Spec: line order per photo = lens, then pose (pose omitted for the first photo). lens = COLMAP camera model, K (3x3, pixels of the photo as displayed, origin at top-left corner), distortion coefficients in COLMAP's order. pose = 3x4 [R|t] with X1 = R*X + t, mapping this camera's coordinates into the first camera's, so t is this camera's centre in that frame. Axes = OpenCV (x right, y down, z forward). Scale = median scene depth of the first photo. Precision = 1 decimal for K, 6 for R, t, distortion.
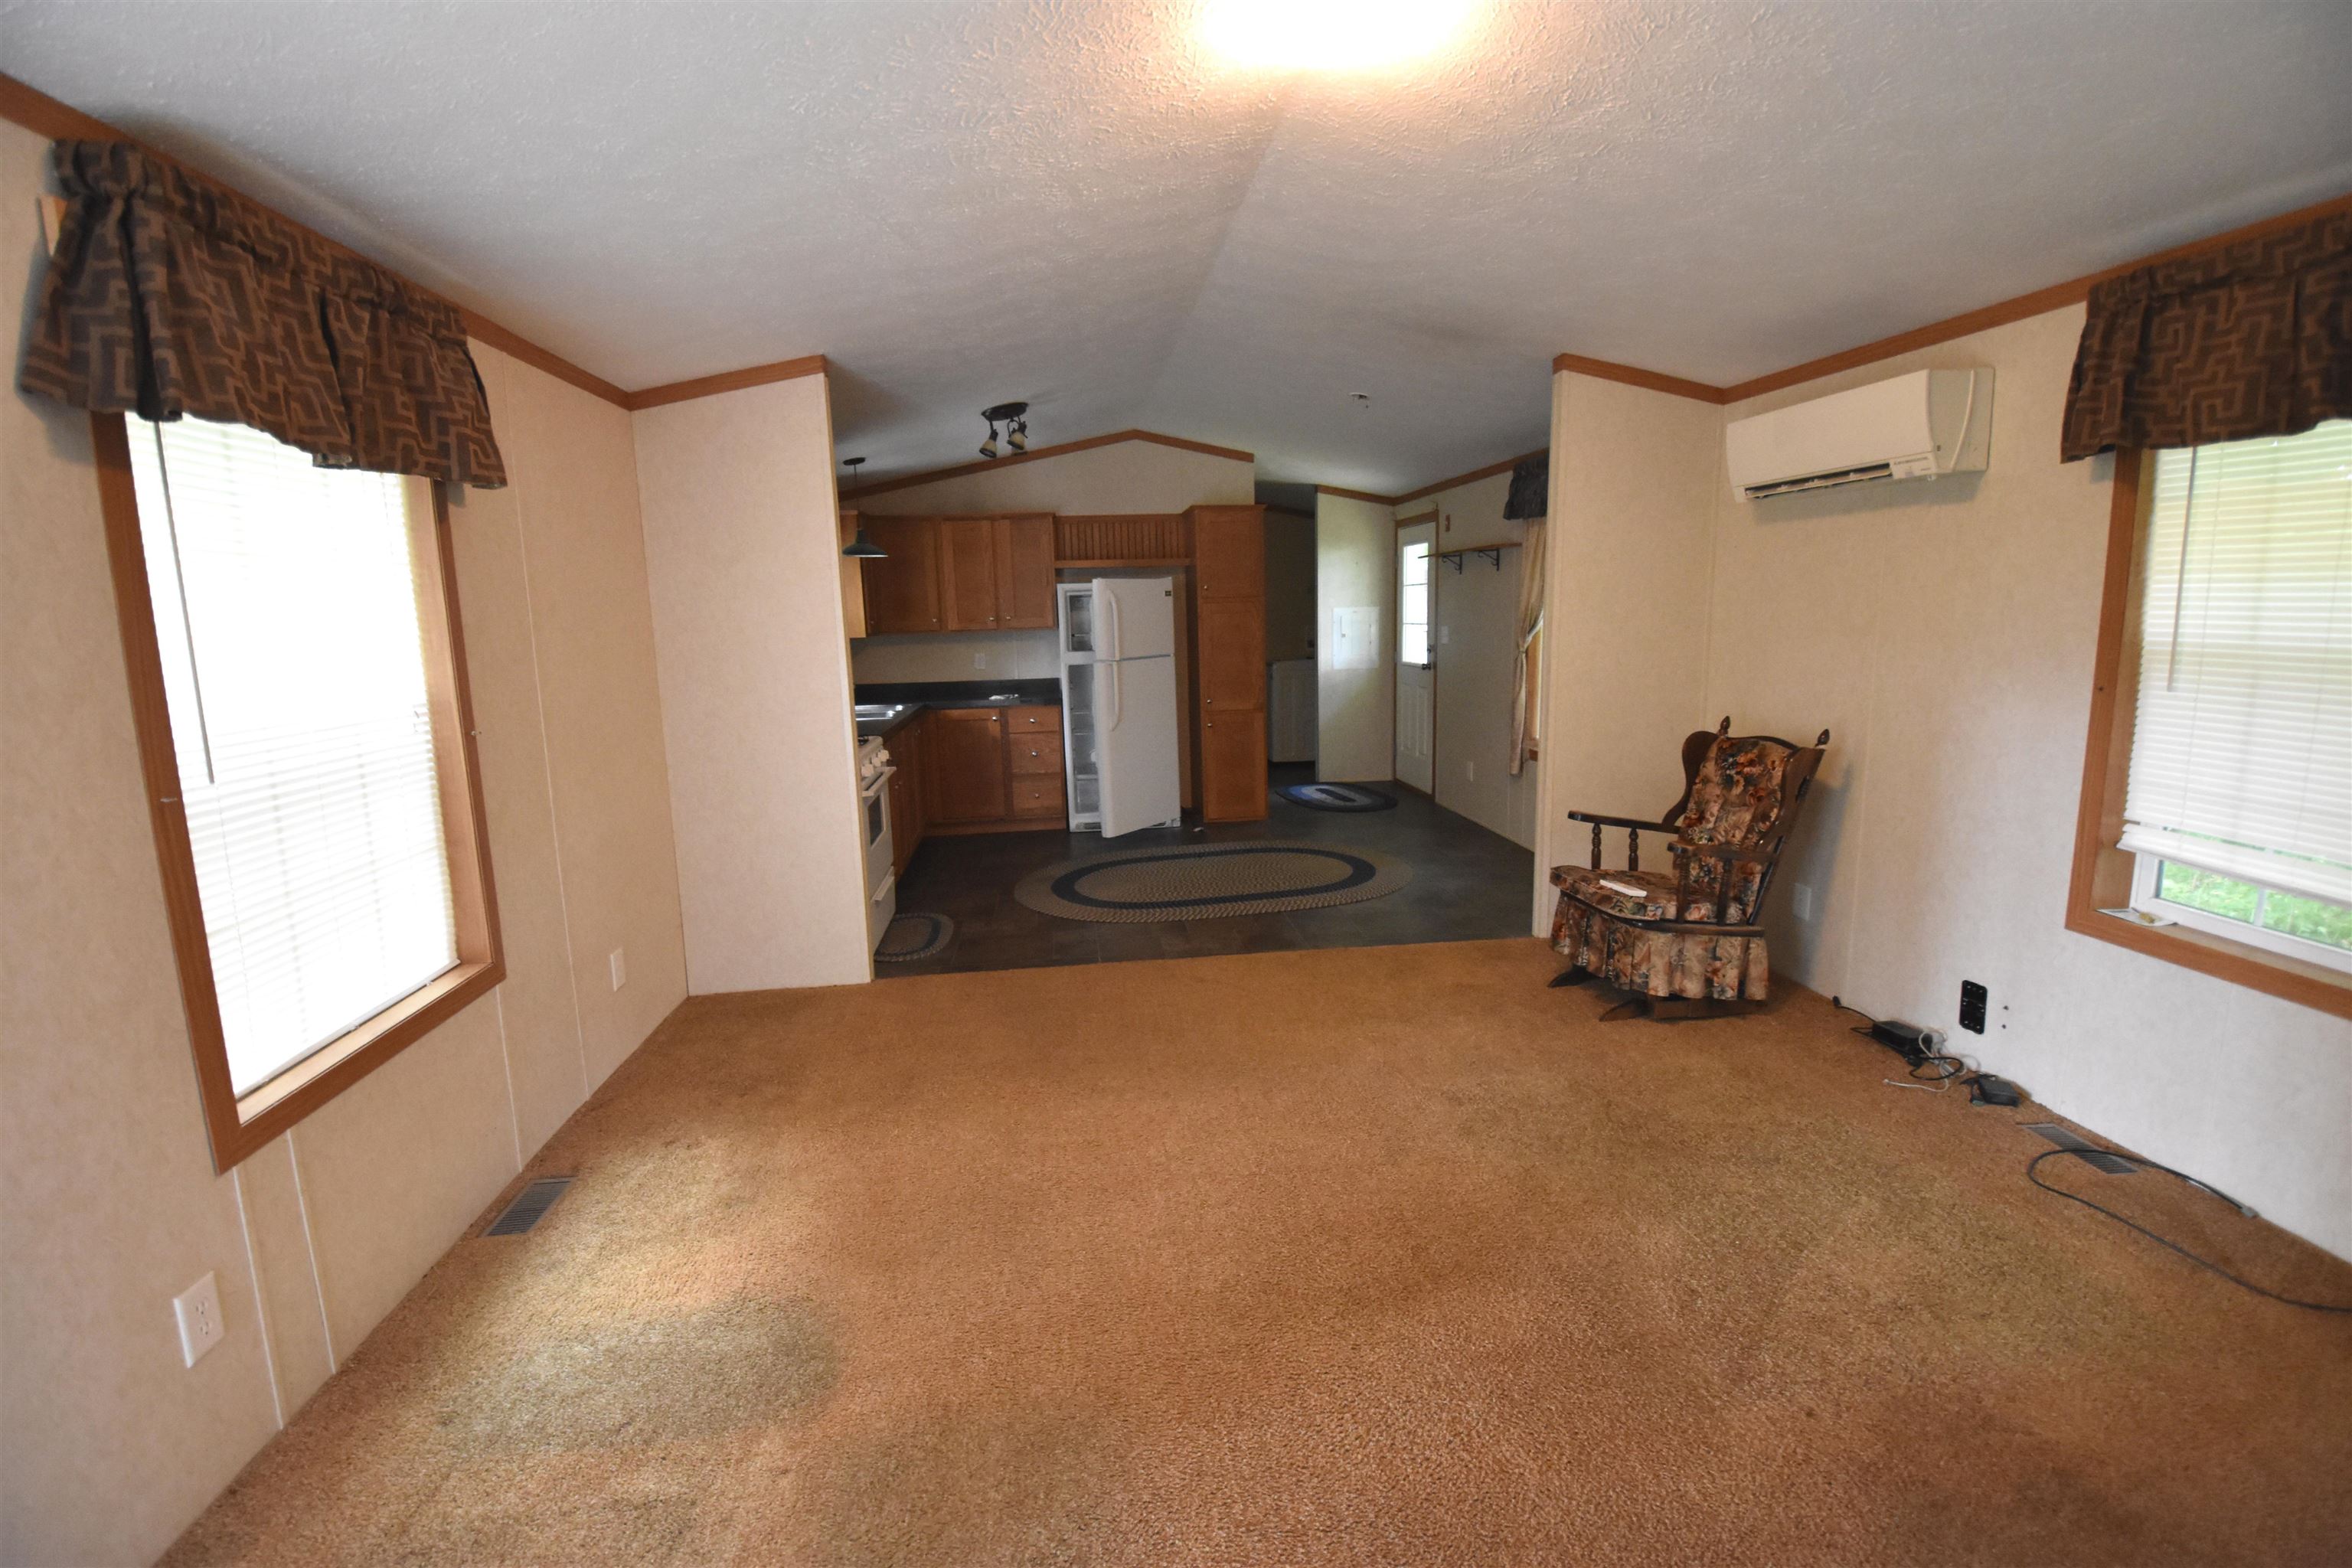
lens RADIAL K [[1029.0, 0, 1194.1], [0, 1029.0, 756.9], [0, 0, 1]] dist [0.000624, -0.019176]
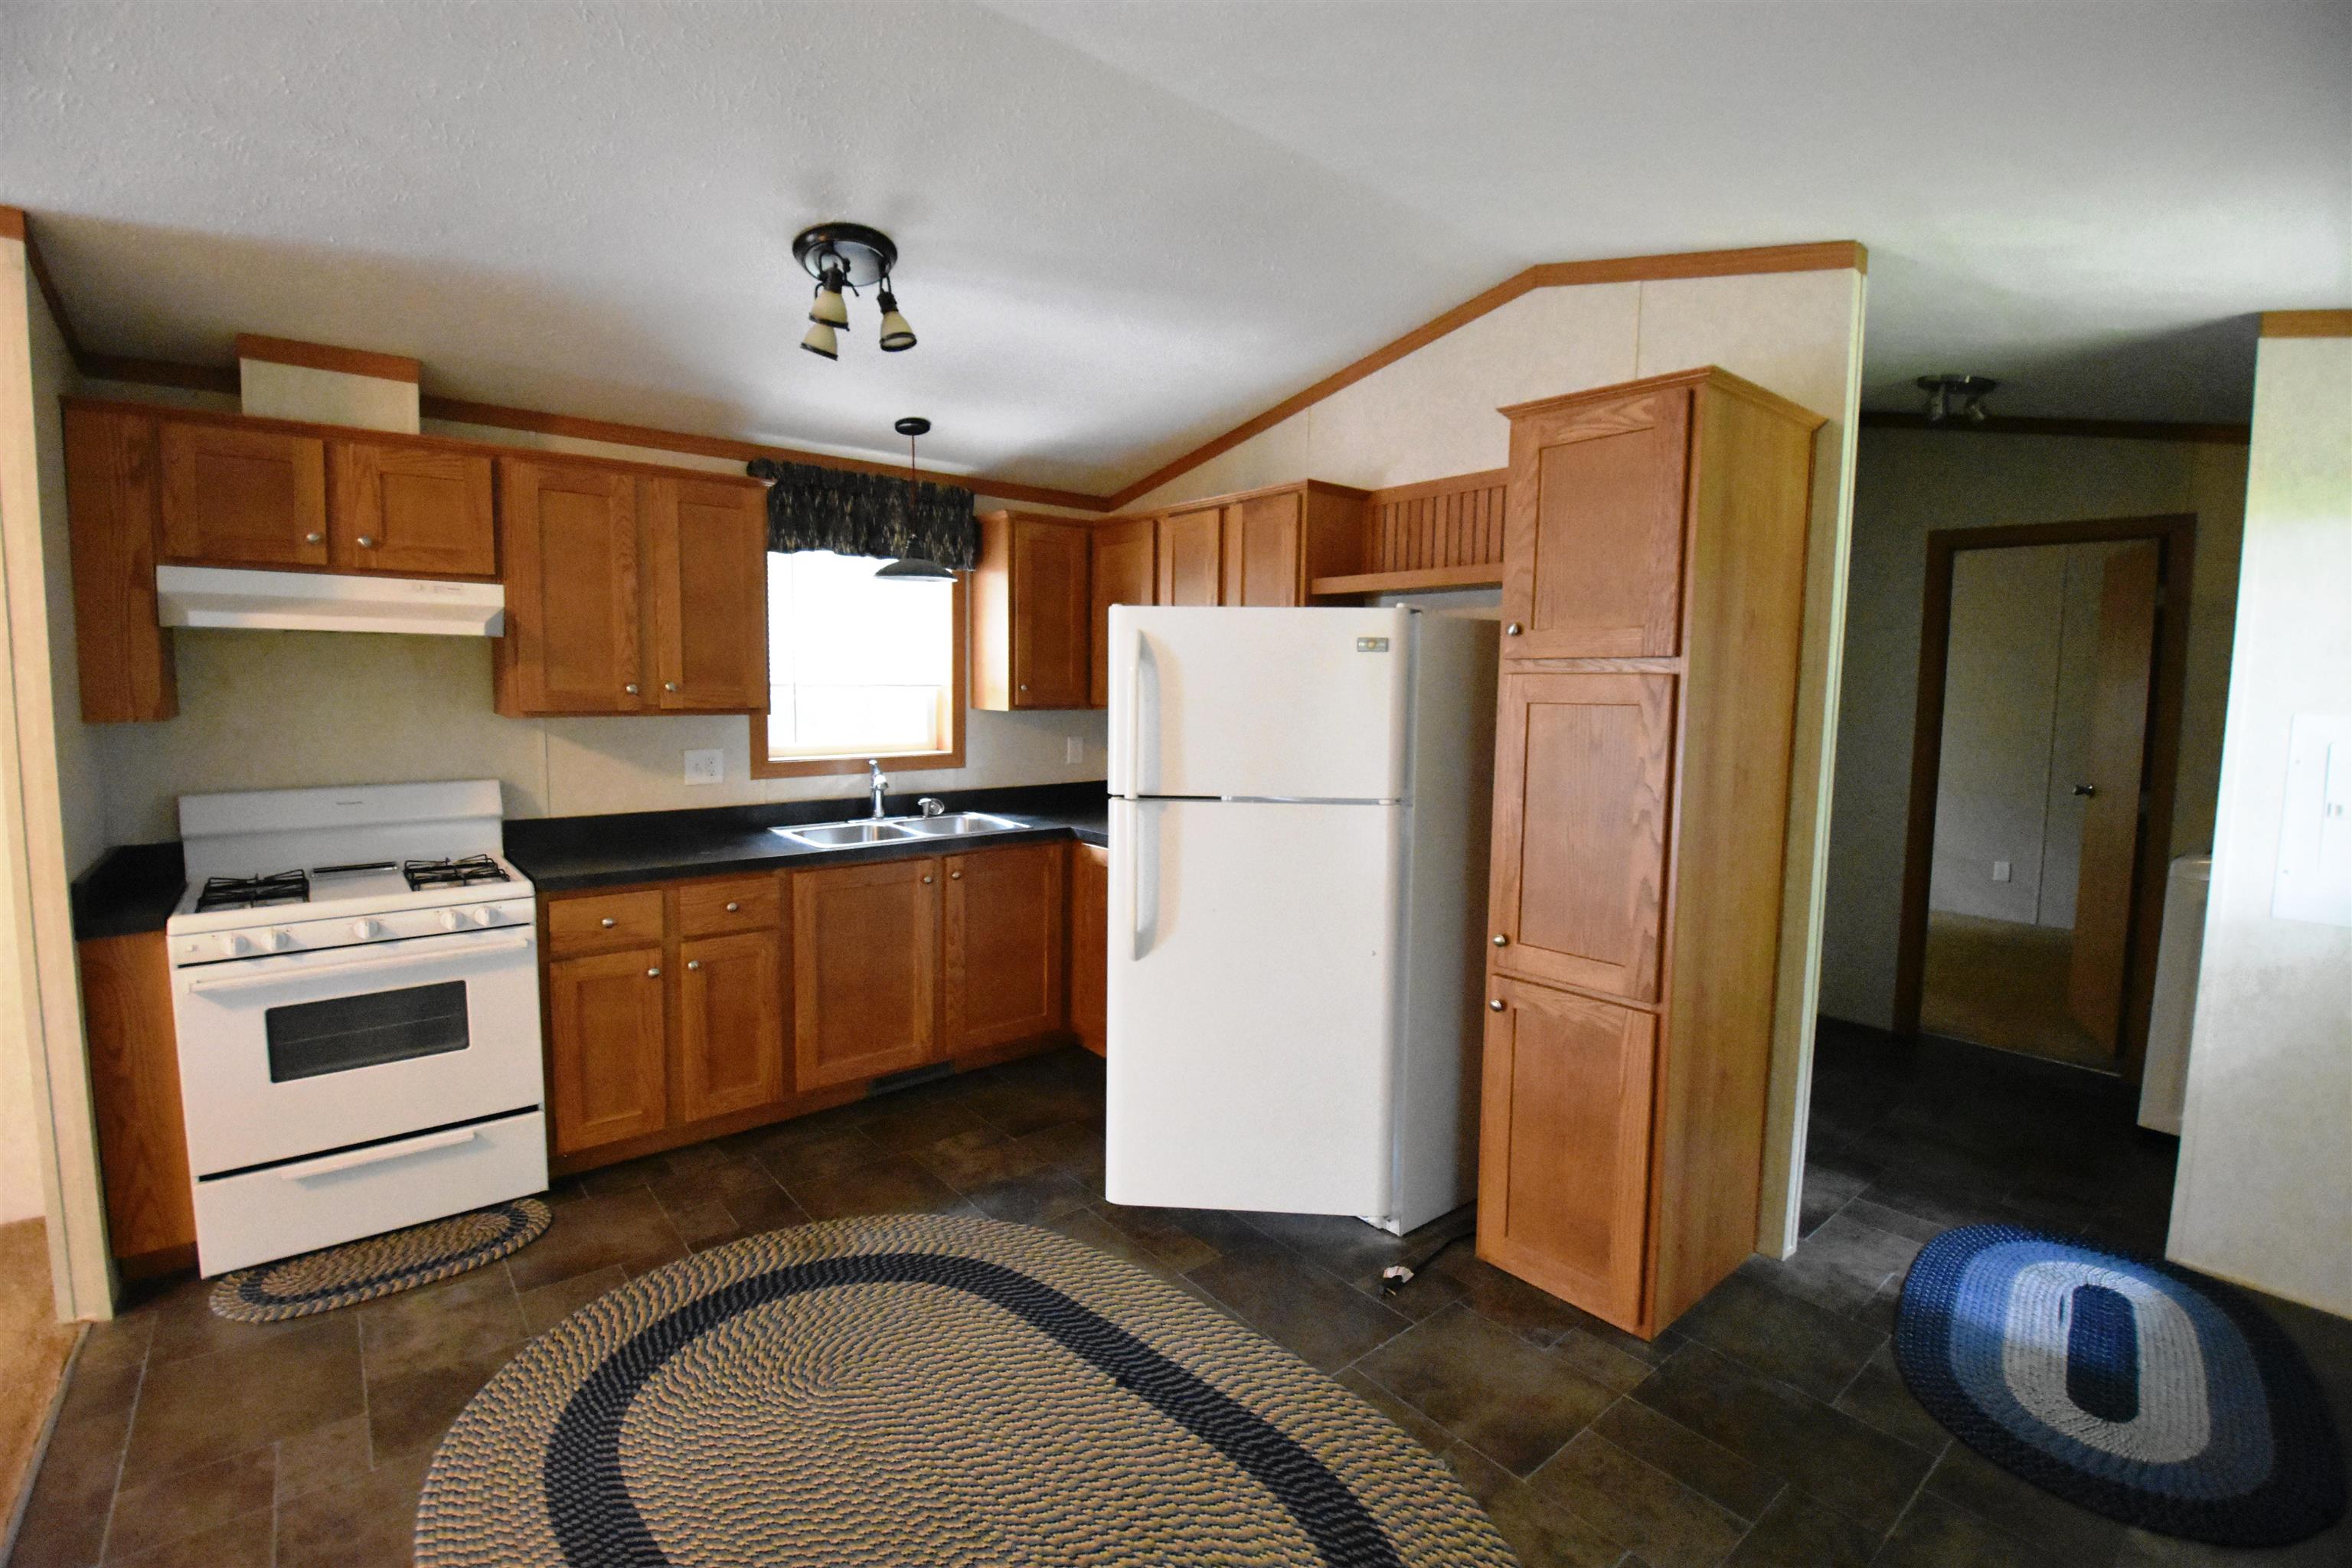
lens RADIAL K [[1029.0, 0, 1194.1], [0, 1029.0, 756.9], [0, 0, 1]] dist [0.000624, -0.019176]
pose [[0.529615, 0.104565, -0.841769, 0.265632], [-0.148851, 0.988430, 0.029131, -0.117344], [0.835076, 0.109870, 0.539052, 0.728468]]
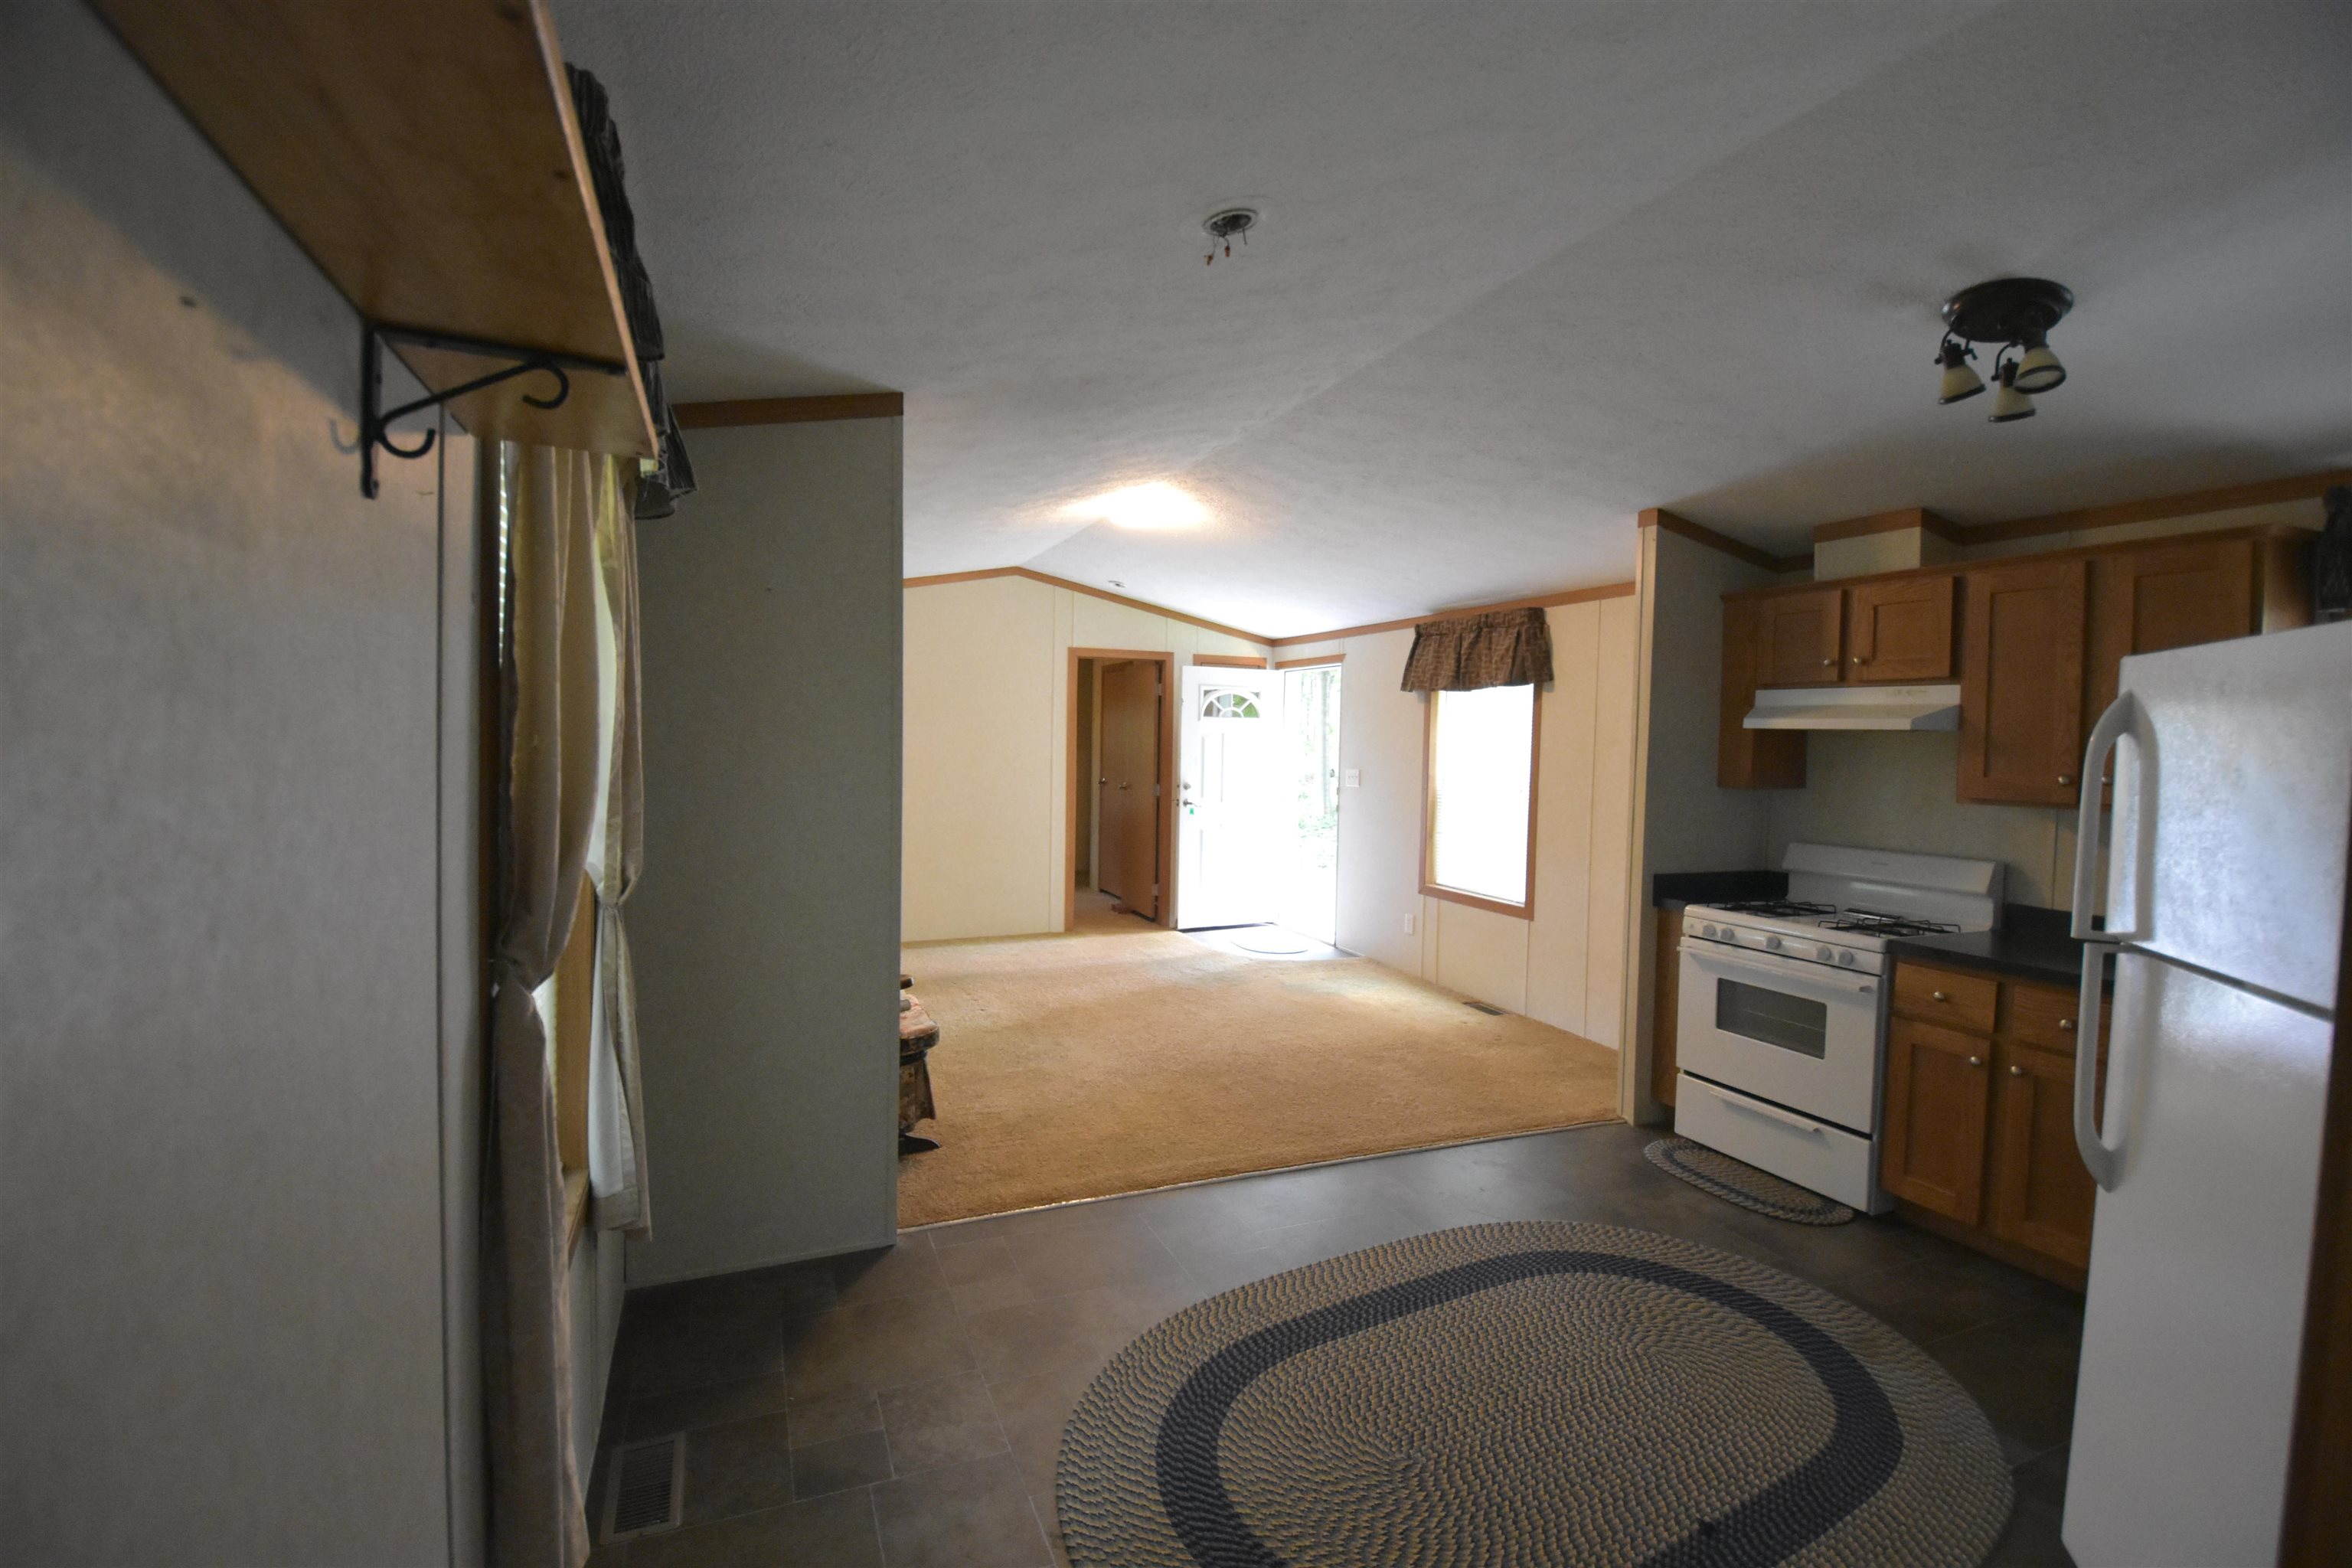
lens RADIAL K [[1029.0, 0, 1194.1], [0, 1029.0, 756.9], [0, 0, 1]] dist [0.000624, -0.019176]
pose [[-0.958514, 0.013819, -0.284709, 0.224286], [-0.033840, 0.986243, 0.161799, -0.167800], [0.283028, 0.164721, -0.944861, 1.087282]]
